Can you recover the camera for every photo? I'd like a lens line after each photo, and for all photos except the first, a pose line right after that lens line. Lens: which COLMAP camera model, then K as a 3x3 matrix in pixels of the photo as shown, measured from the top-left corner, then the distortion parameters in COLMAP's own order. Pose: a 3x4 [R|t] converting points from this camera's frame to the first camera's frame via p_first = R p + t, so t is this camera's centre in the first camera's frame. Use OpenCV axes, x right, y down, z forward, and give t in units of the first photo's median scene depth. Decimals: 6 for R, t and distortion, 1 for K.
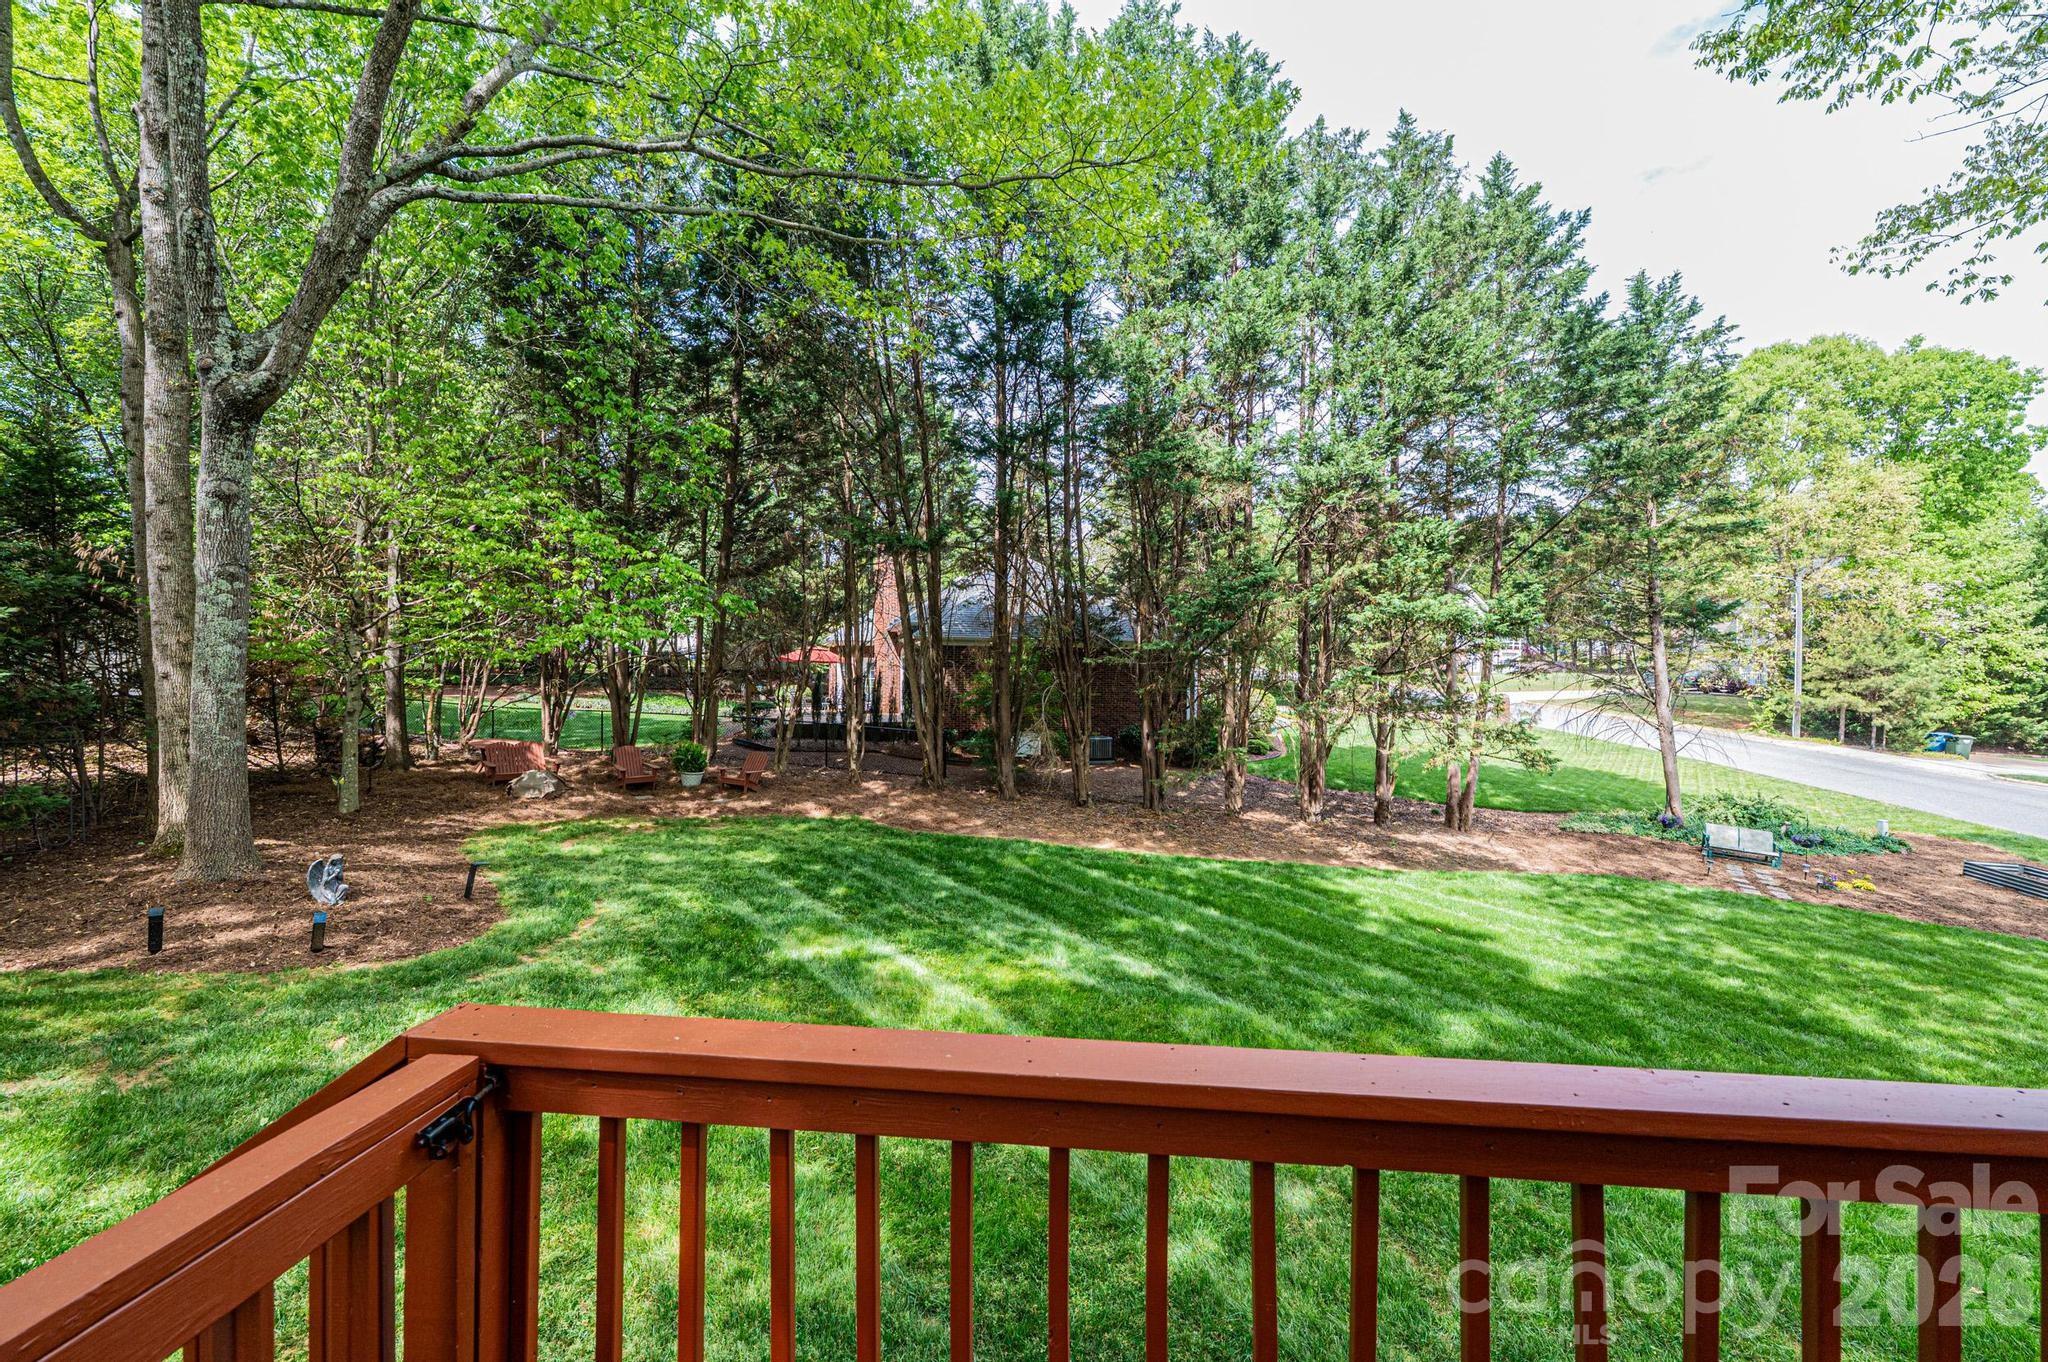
lens RADIAL K [[819.1, 0, 1020.5], [0, 819.1, 683.7], [0, 0, 1]] dist [0.003424, 0.000176]
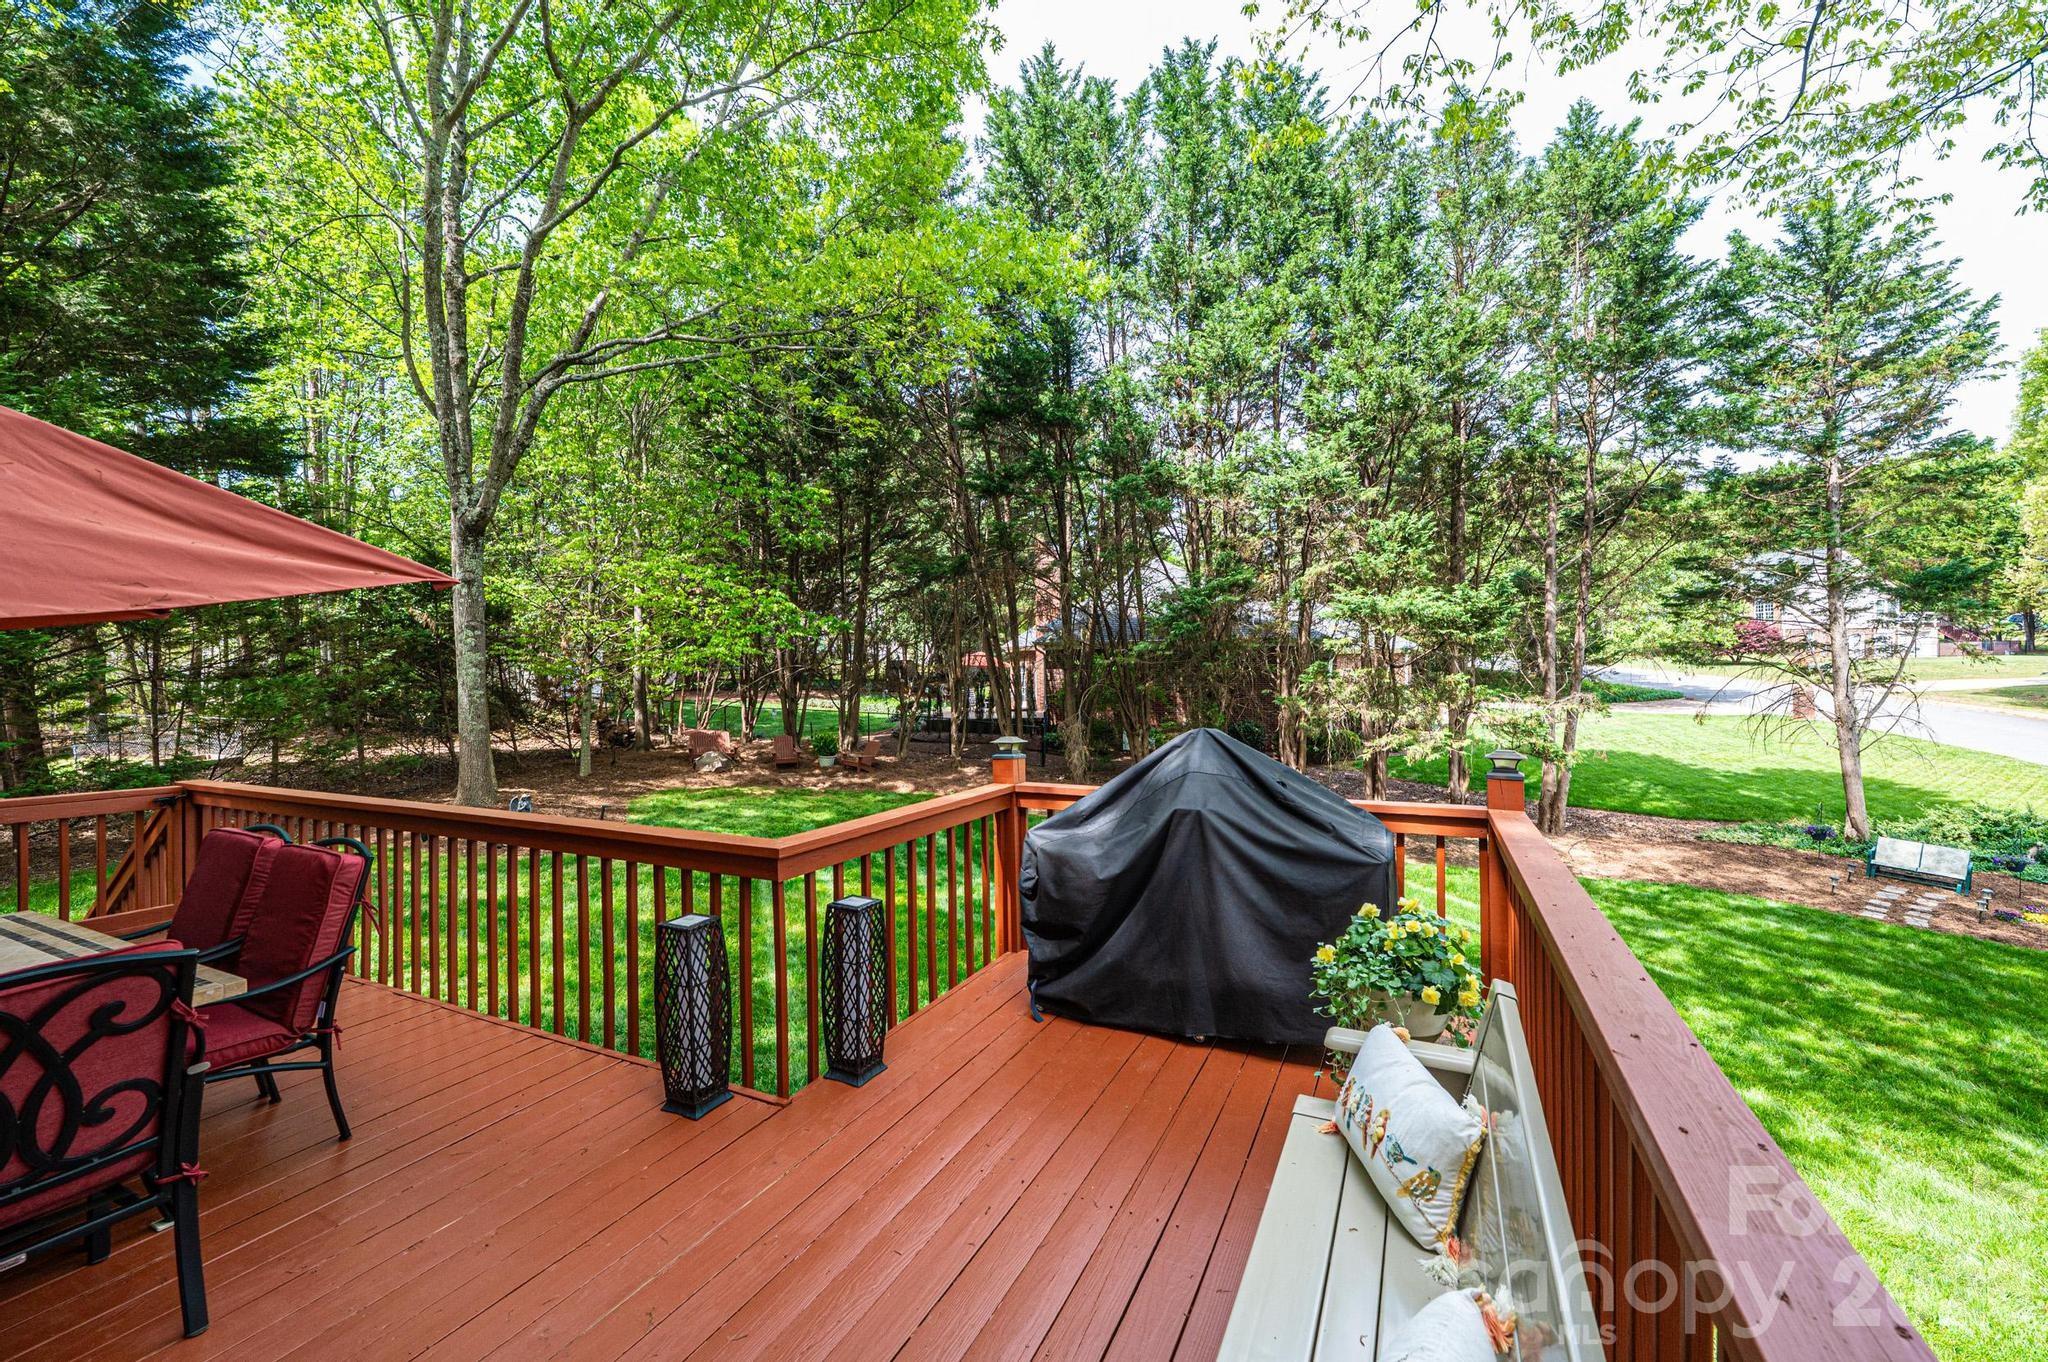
lens RADIAL K [[819.1, 0, 1025.9], [0, 819.1, 682.0], [0, 0, 1]] dist [0.003424, 0.000176]
pose [[0.935998, -0.017058, -0.351592, 0.358078], [0.015951, 0.999855, -0.006045, 0.005334], [0.351644, 0.000050, 0.936134, -0.094180]]
